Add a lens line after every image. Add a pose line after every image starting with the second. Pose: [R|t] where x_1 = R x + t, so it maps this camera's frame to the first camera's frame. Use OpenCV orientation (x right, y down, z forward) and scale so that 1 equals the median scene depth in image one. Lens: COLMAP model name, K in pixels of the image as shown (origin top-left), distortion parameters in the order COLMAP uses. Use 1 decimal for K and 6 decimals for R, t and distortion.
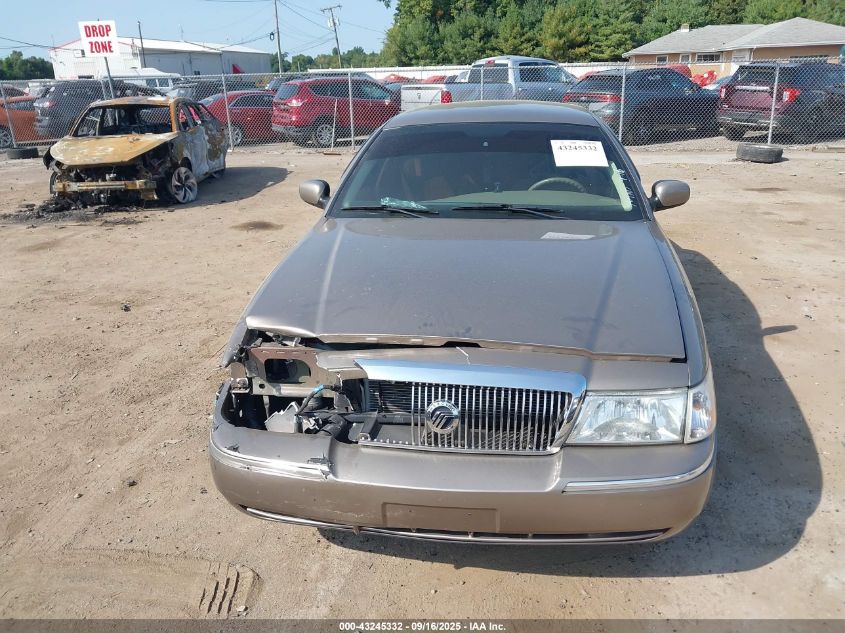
lens RADIAL K [[648.4, 0, 422.8], [0, 648.4, 319.2], [0, 0, 1]] dist [-0.008302, 0.009244]
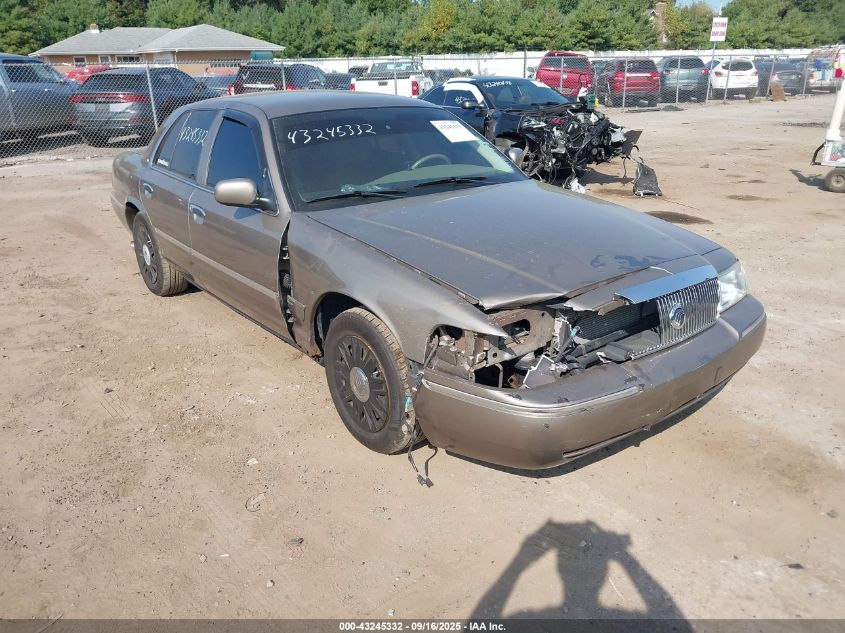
lens RADIAL K [[648.4, 0, 422.5], [0, 648.4, 314.4], [0, 0, 1]] dist [-0.008302, 0.009244]
pose [[0.702131, -0.242664, 0.669423, -0.606877], [0.248661, 0.964510, 0.088821, -0.048503], [-0.667219, 0.104095, 0.737552, 0.185791]]
